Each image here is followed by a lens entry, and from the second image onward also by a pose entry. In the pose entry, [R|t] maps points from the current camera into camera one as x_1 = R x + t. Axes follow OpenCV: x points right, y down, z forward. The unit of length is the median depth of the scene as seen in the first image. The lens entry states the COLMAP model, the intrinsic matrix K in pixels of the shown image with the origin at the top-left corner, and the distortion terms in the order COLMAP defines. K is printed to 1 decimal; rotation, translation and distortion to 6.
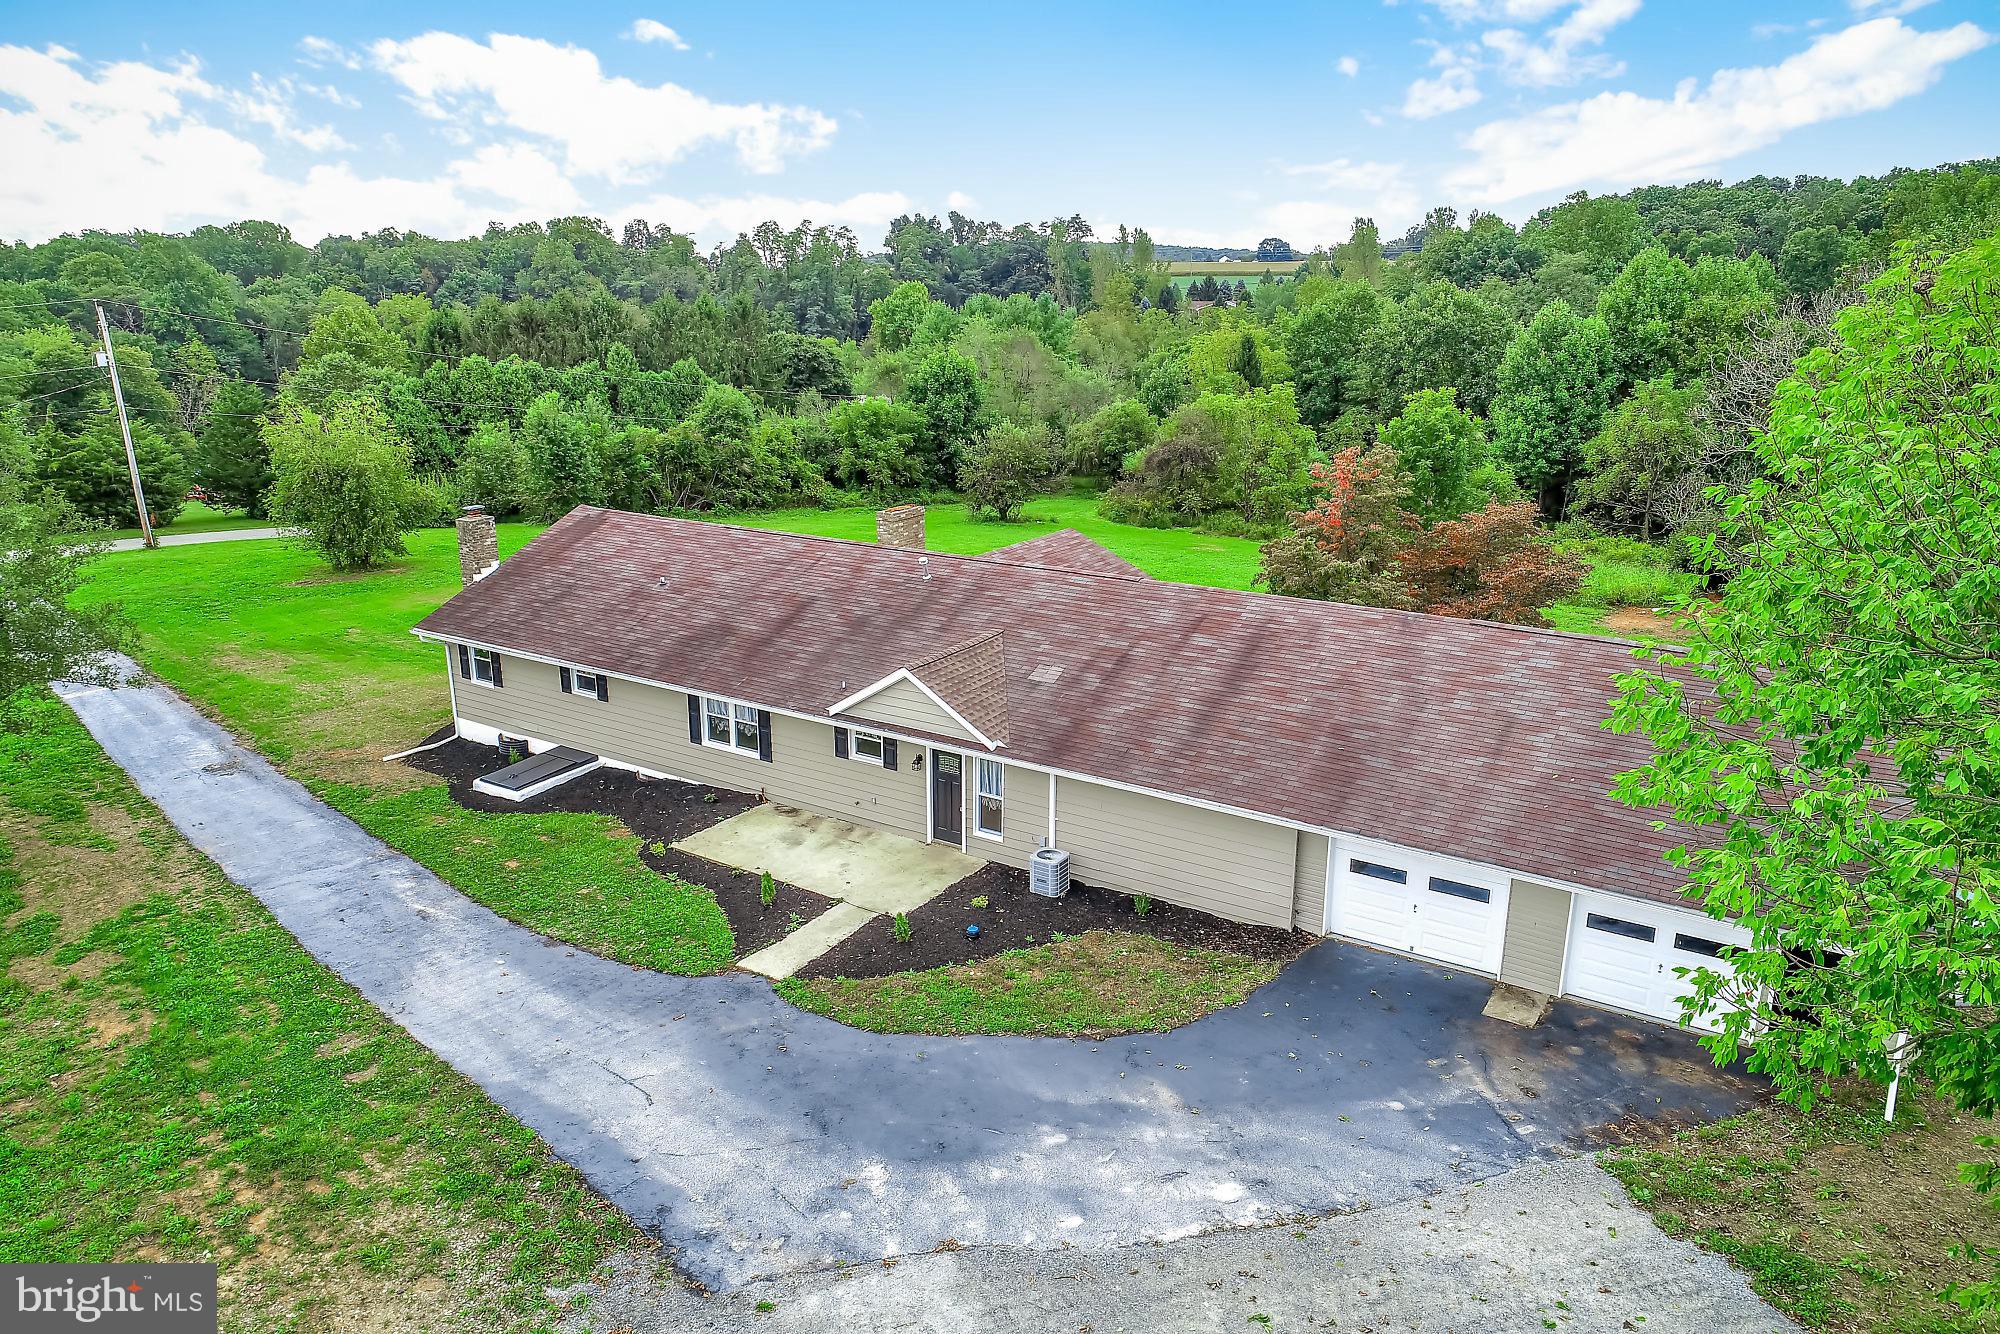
lens RADIAL K [[1485.2, 0, 1000.0], [0, 1485.2, 667.0], [0, 0, 1]] dist [-0.001705, -0.001757]
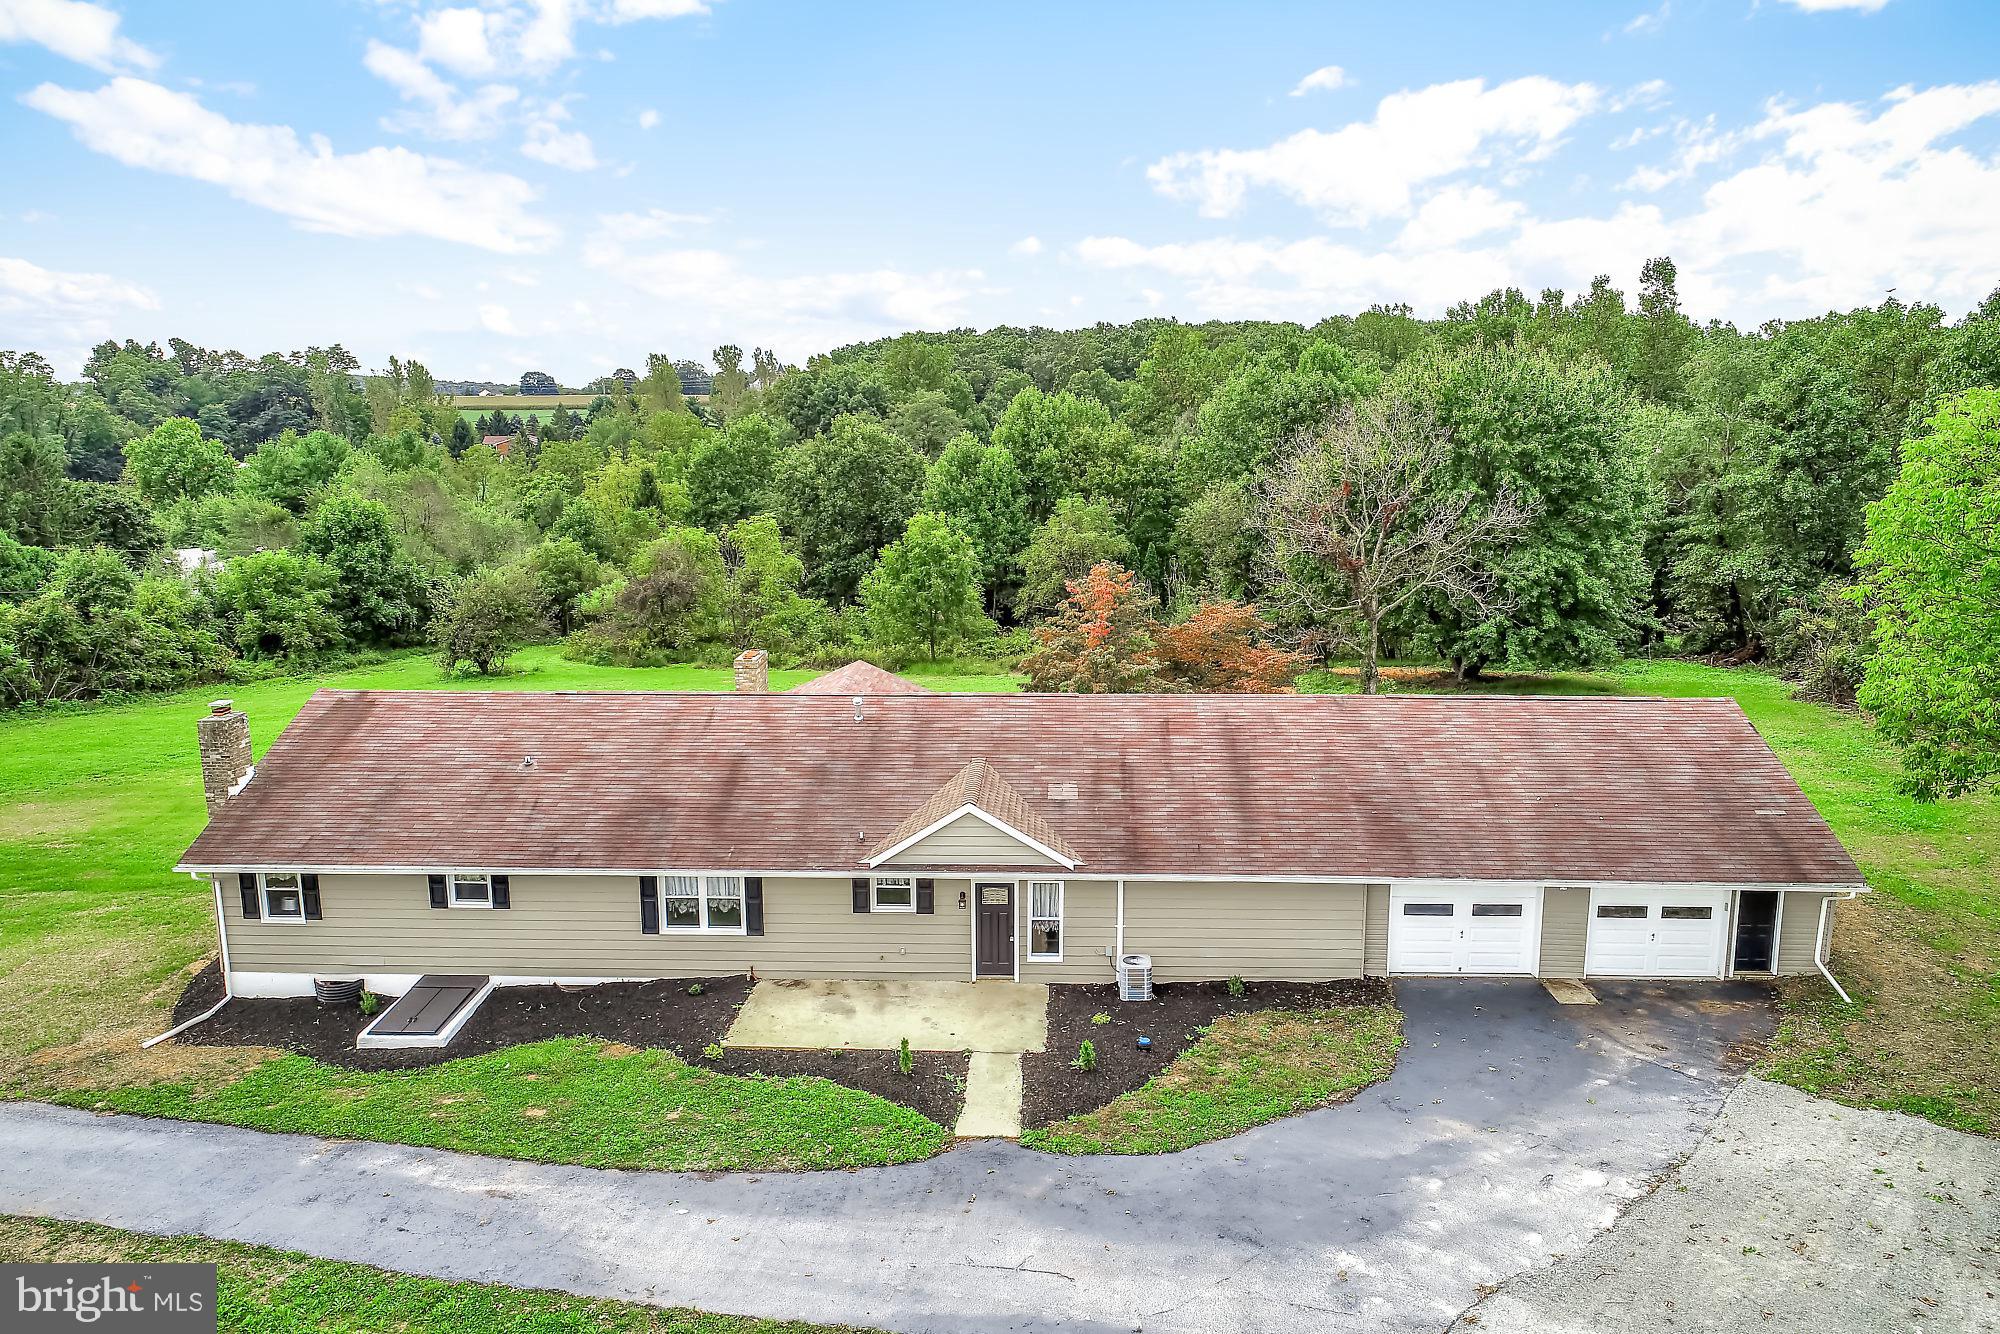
lens RADIAL K [[1520.8, 0, 999.1], [0, 1520.8, 621.7], [0, 0, 1]] dist [0.002739, -0.000131]
pose [[0.836187, -0.077971, 0.542873, -0.509453], [0.141167, 0.987090, -0.075666, -0.034270], [-0.529965, 0.139906, 0.836399, 0.104771]]
